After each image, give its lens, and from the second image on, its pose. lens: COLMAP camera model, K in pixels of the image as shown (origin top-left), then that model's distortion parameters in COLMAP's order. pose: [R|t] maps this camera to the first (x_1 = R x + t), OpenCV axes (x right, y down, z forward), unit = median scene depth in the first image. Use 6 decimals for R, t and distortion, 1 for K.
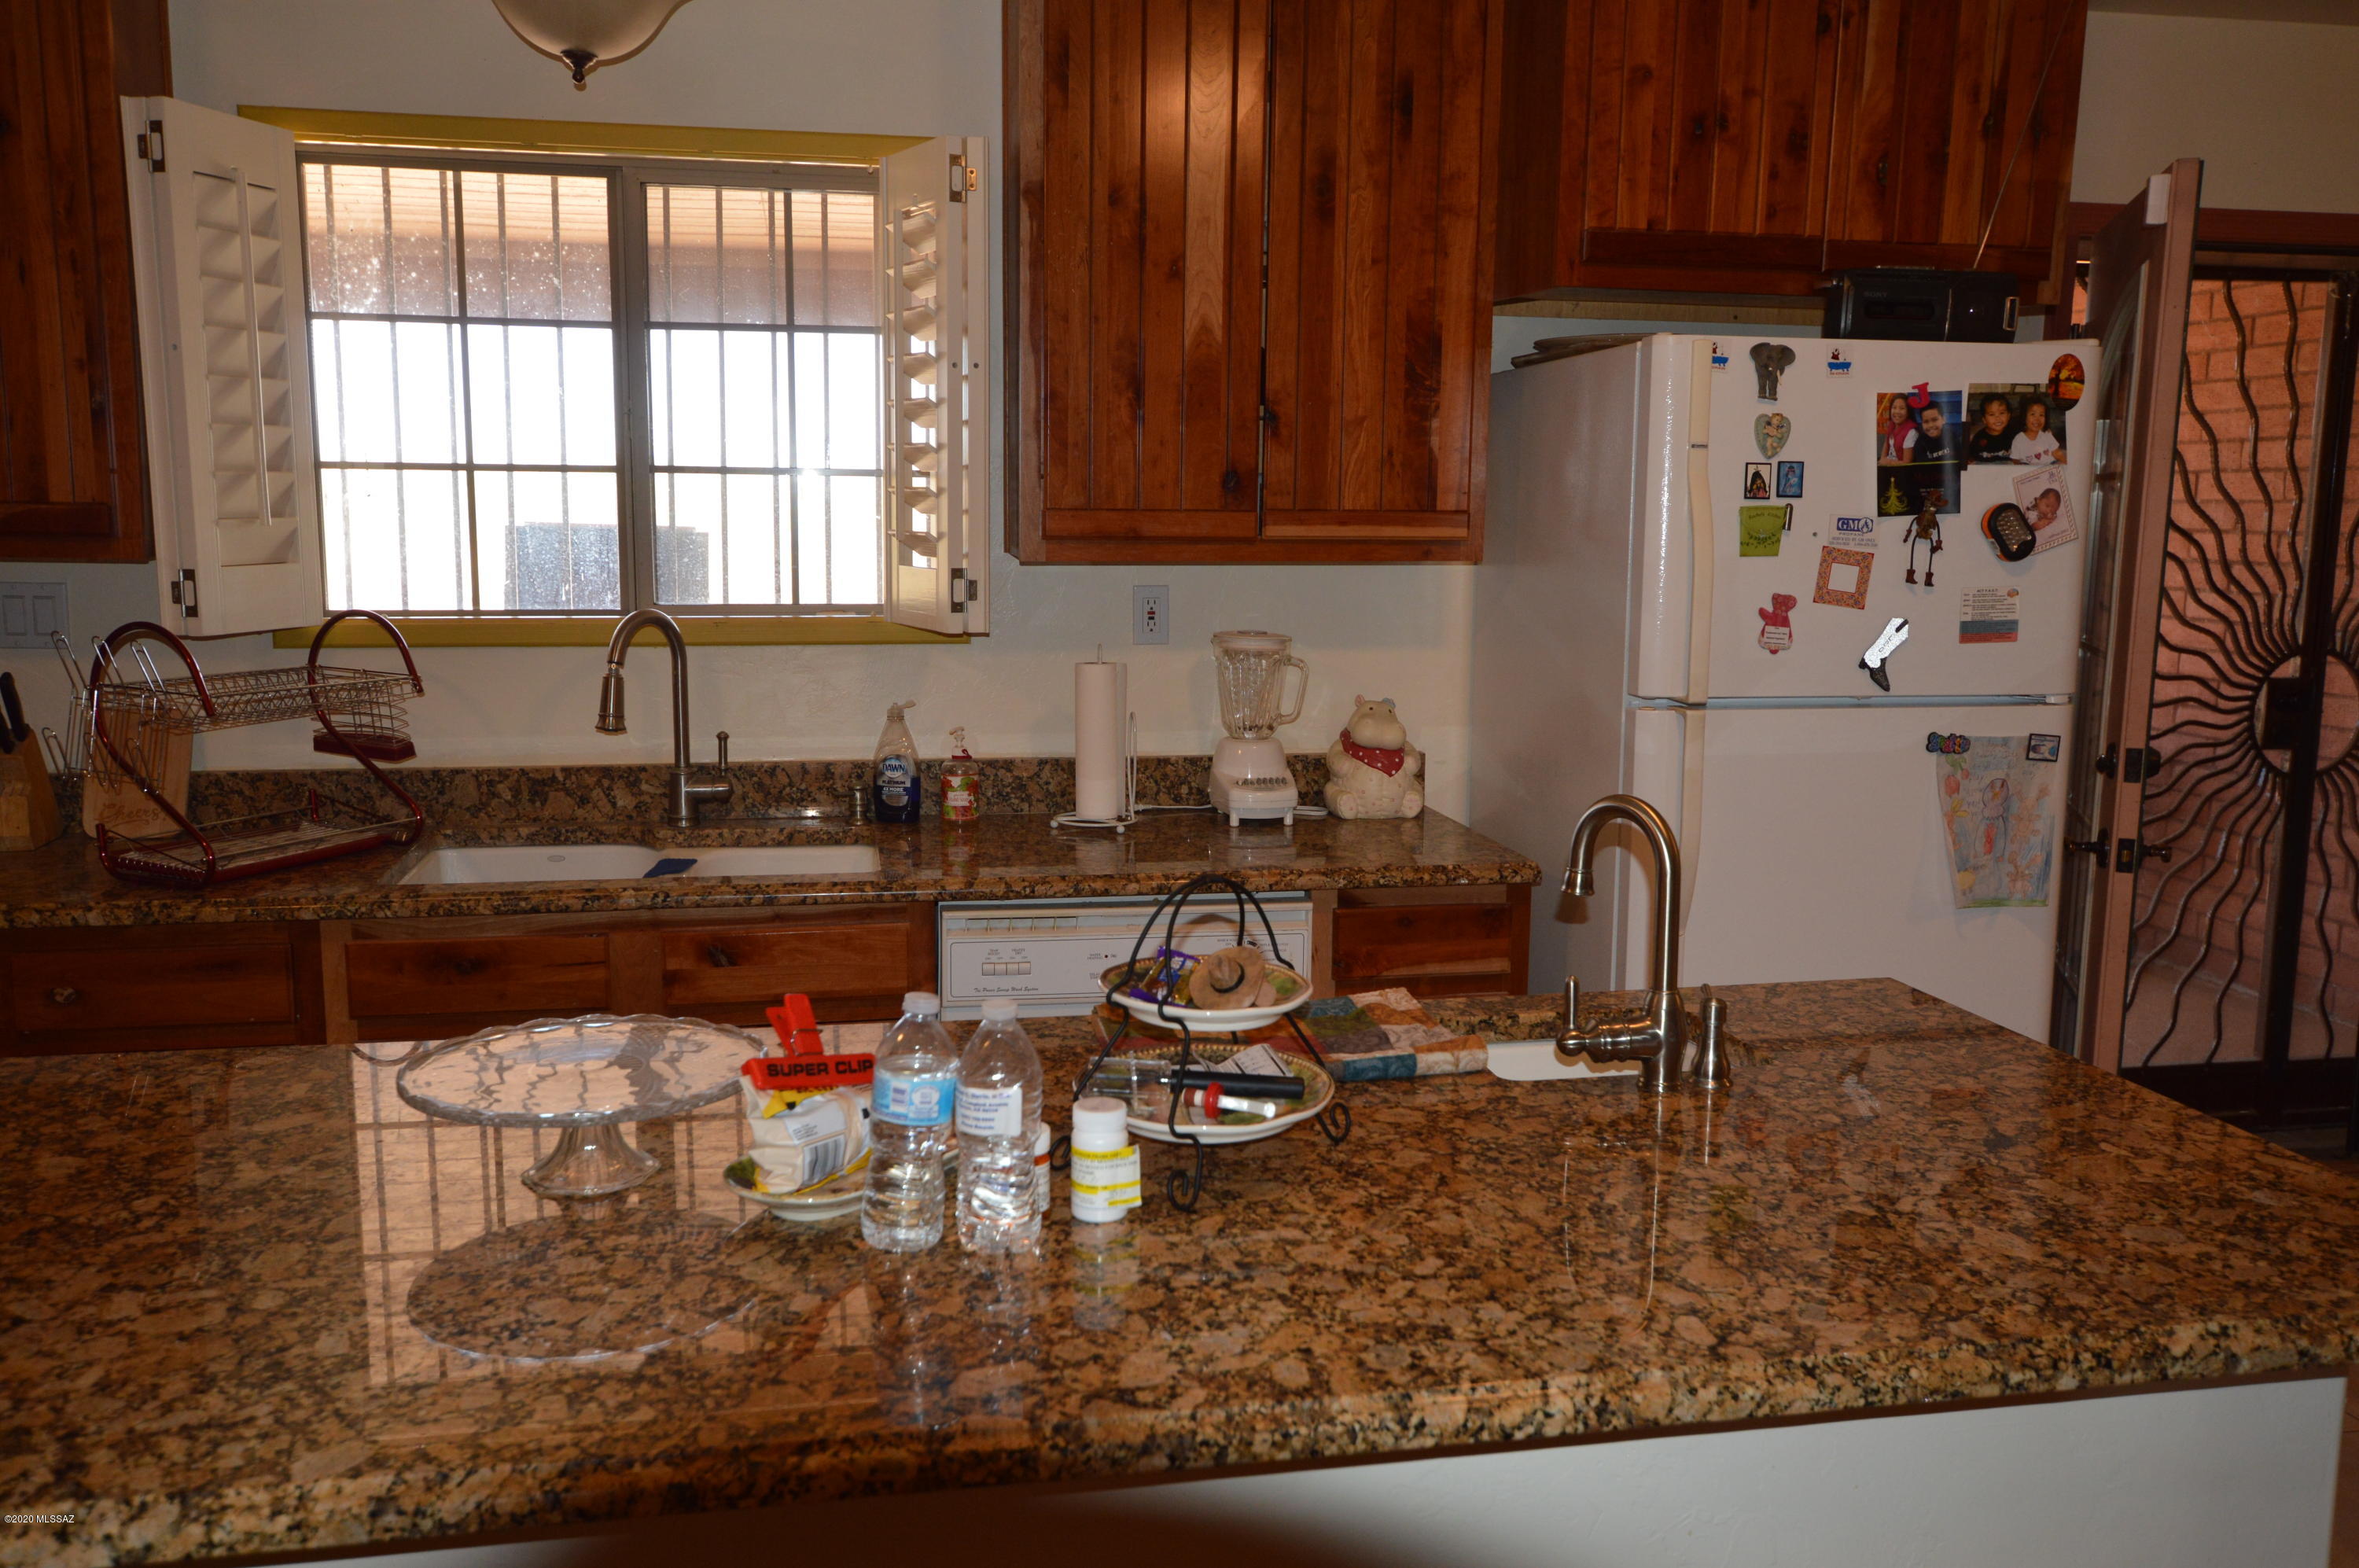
lens RADIAL K [[1901.9, 0, 1166.5], [0, 1901.9, 782.9], [0, 0, 1]] dist [0.011063, 0.017010]
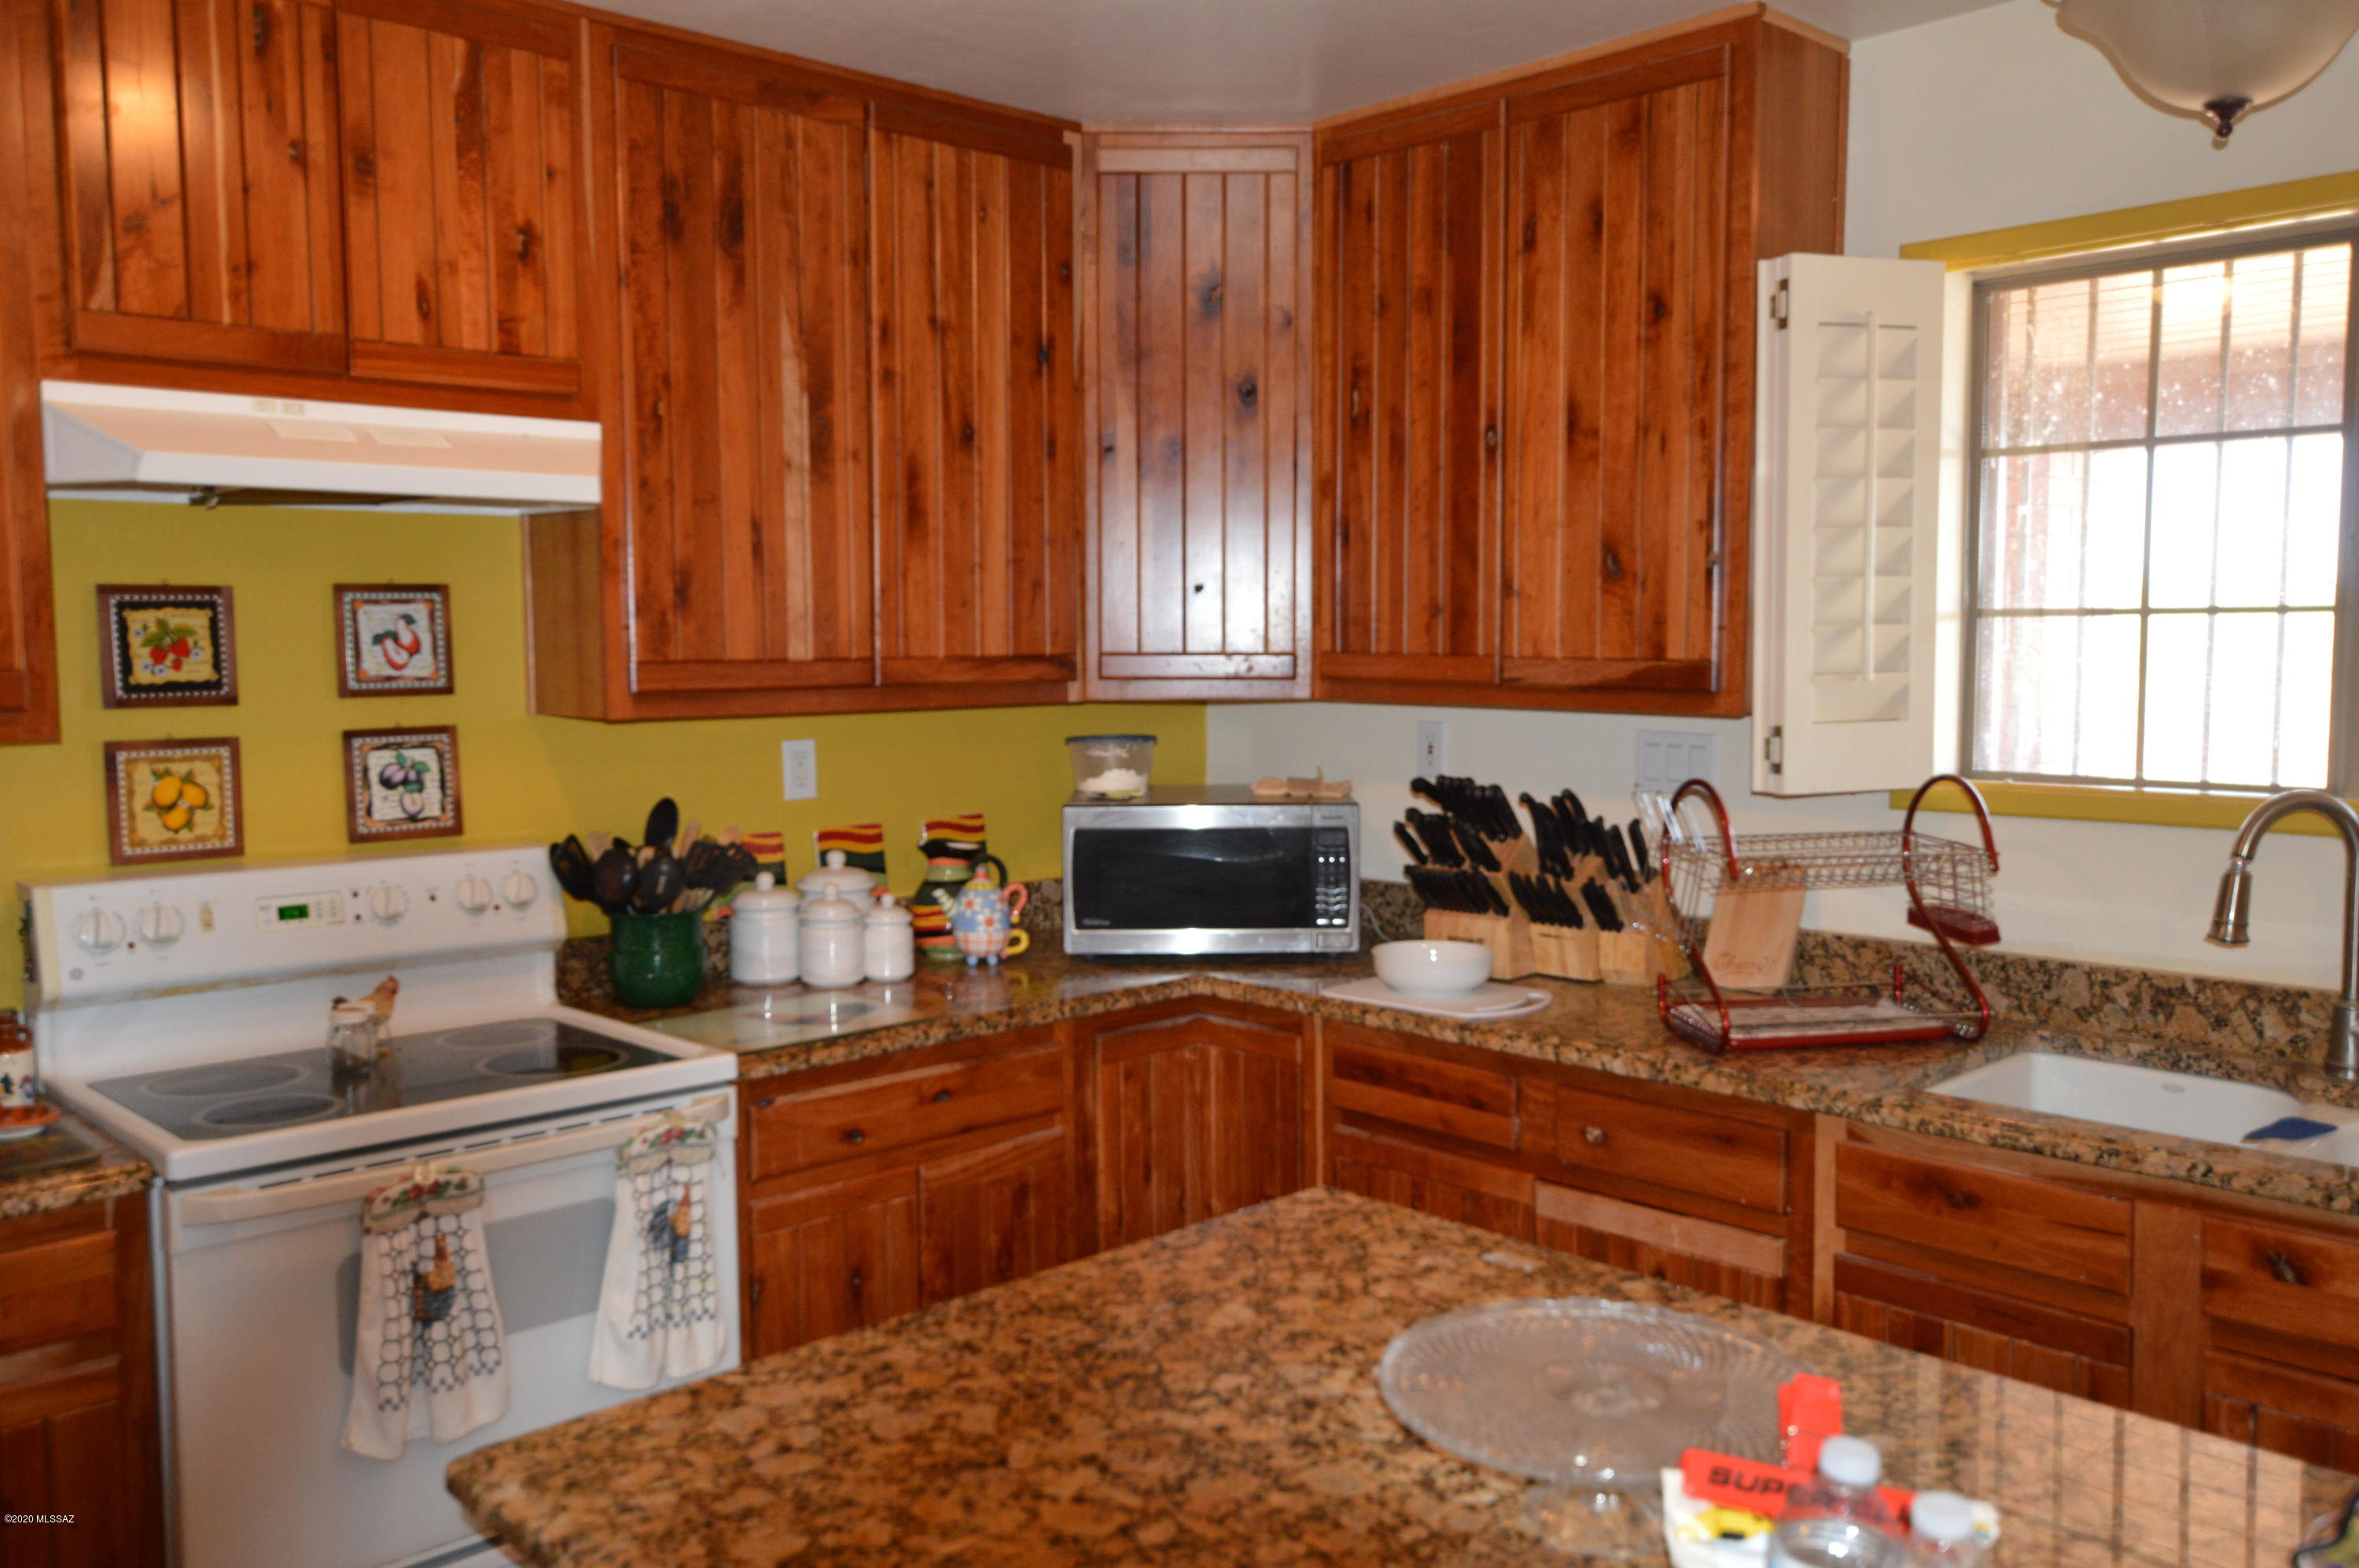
lens RADIAL K [[1901.9, 0, 1175.9], [0, 1901.9, 773.3], [0, 0, 1]] dist [0.011063, 0.017010]
pose [[0.542456, 0.049425, -0.838629, 0.132140], [-0.109425, 0.993920, -0.012203, -0.039256], [0.832927, 0.098386, 0.544567, 0.200639]]
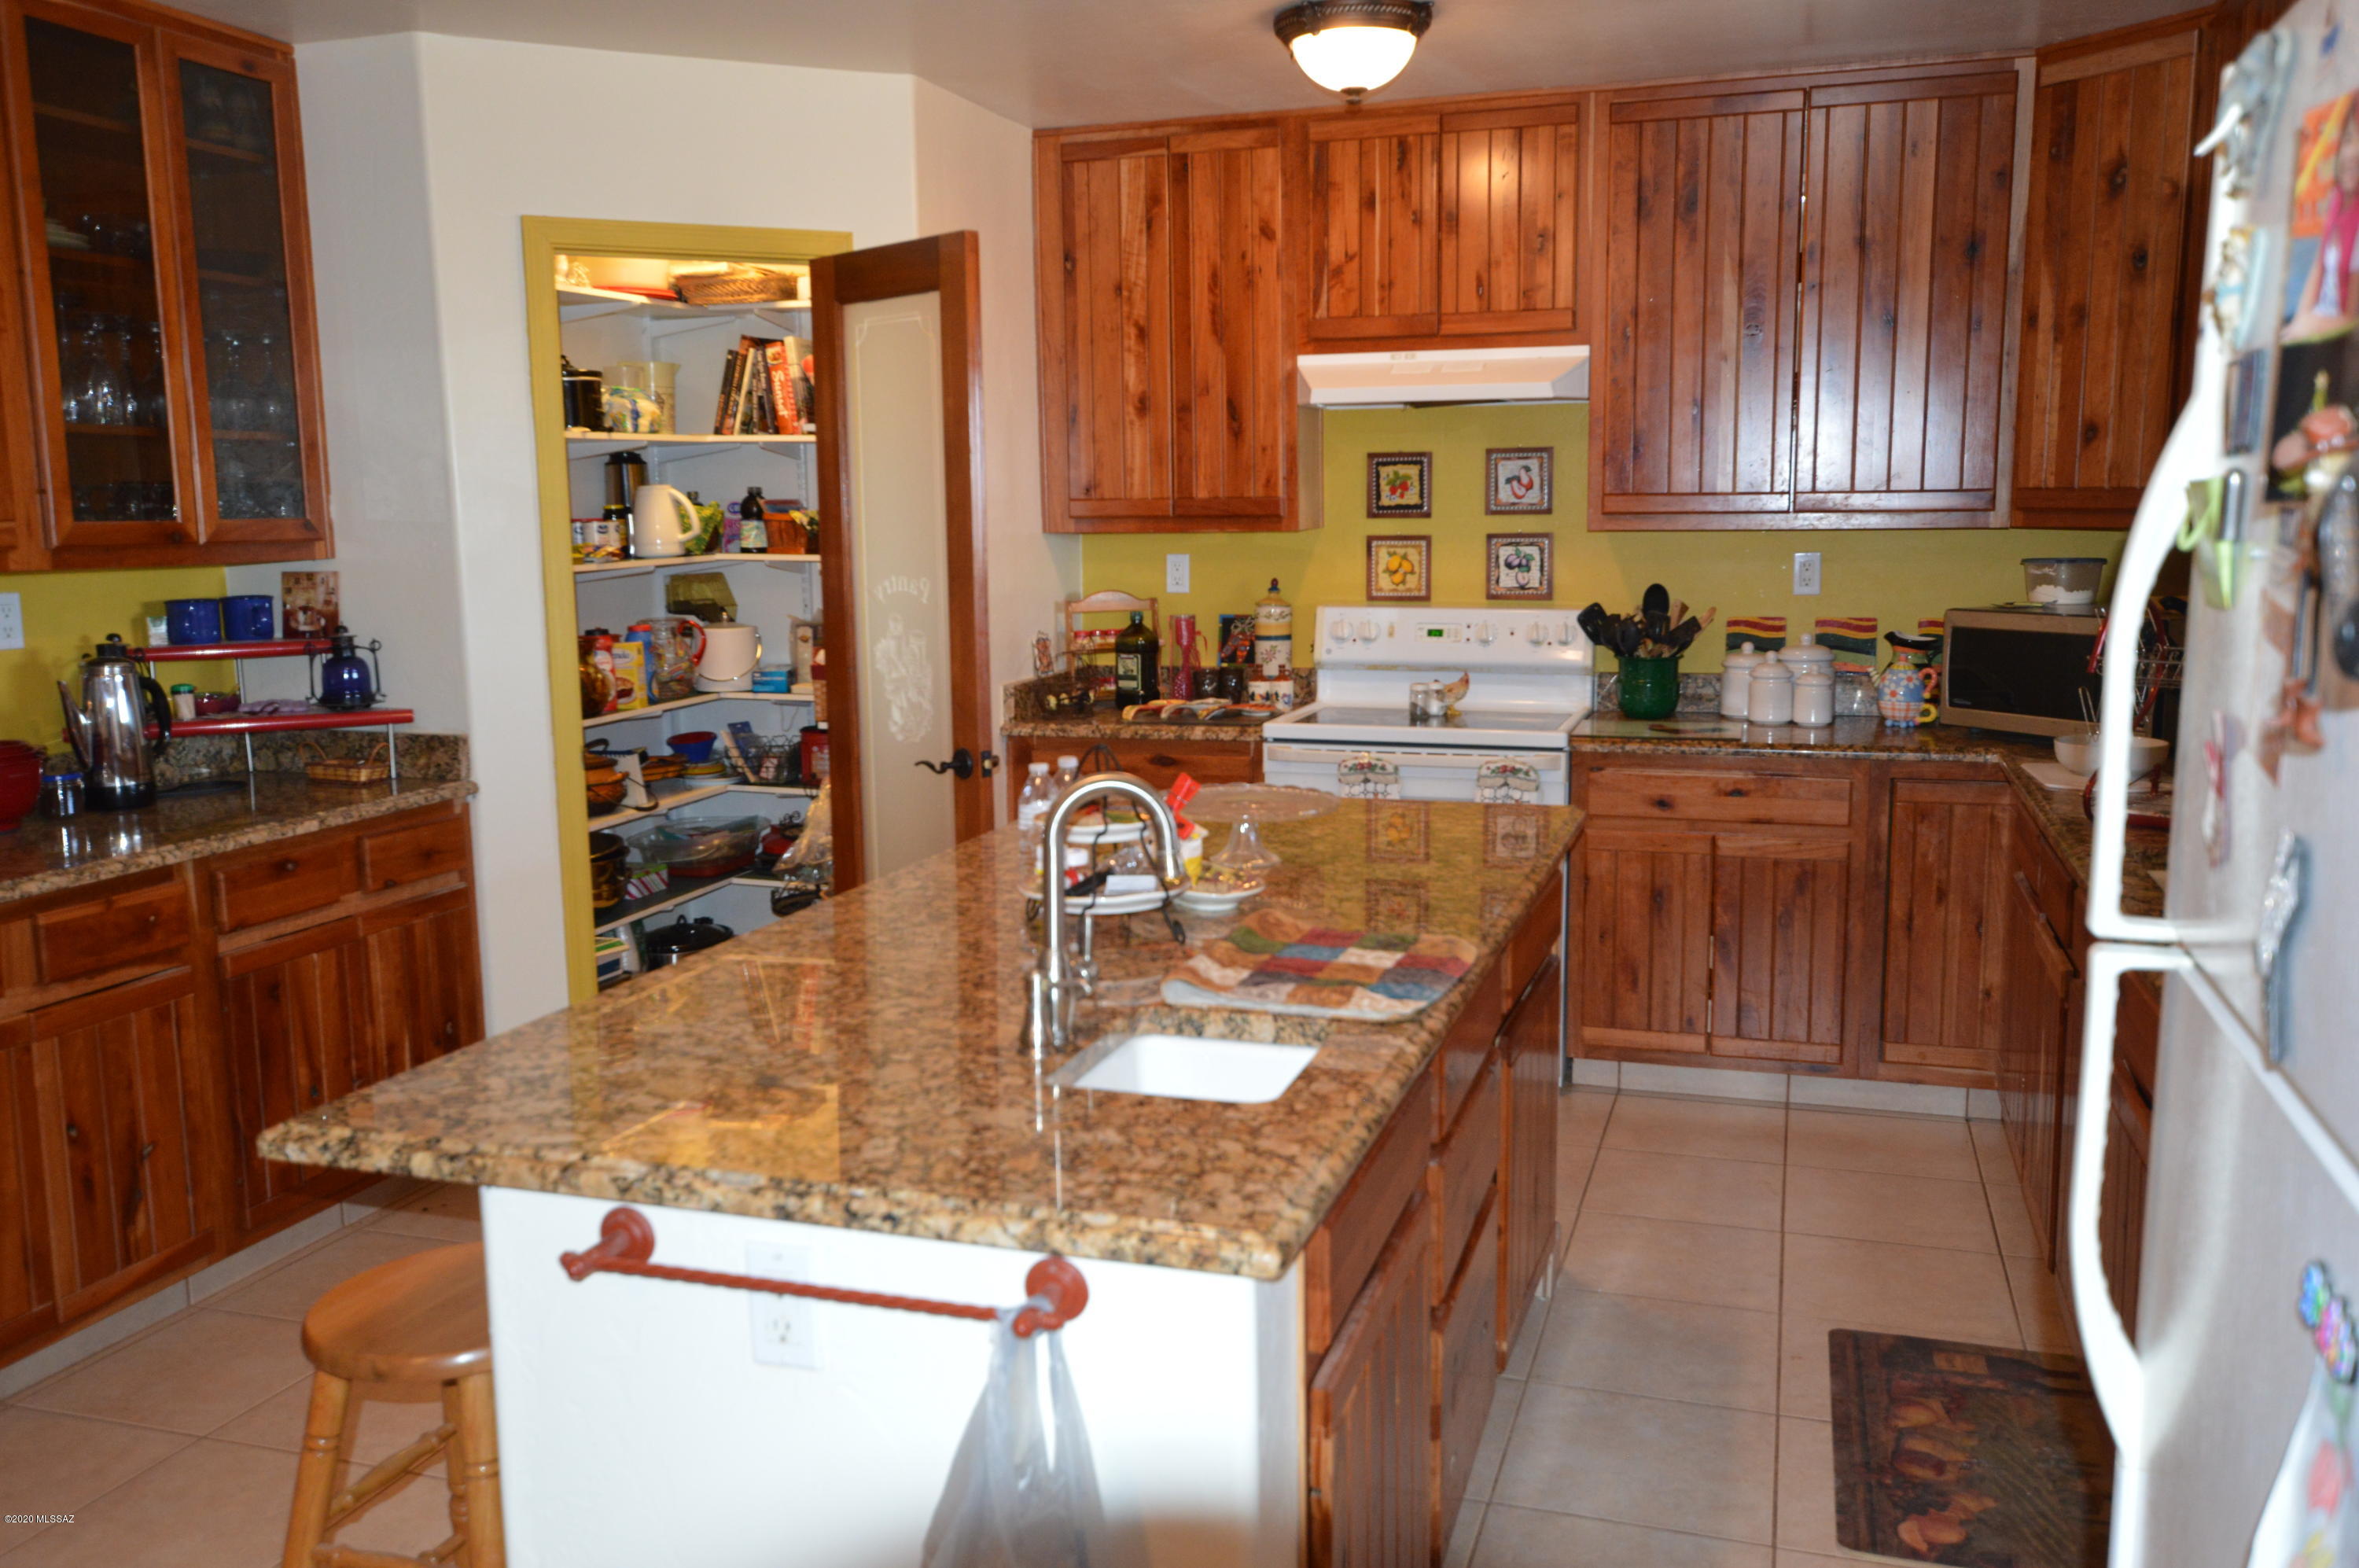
lens RADIAL K [[1901.9, 0, 1180.5], [0, 1901.9, 793.8], [0, 0, 1]] dist [0.011063, 0.017010]
pose [[-0.462427, 0.142921, -0.875063, 0.408181], [-0.118079, 0.968206, 0.220533, -0.087789], [0.878760, 0.205306, -0.430848, 0.531724]]
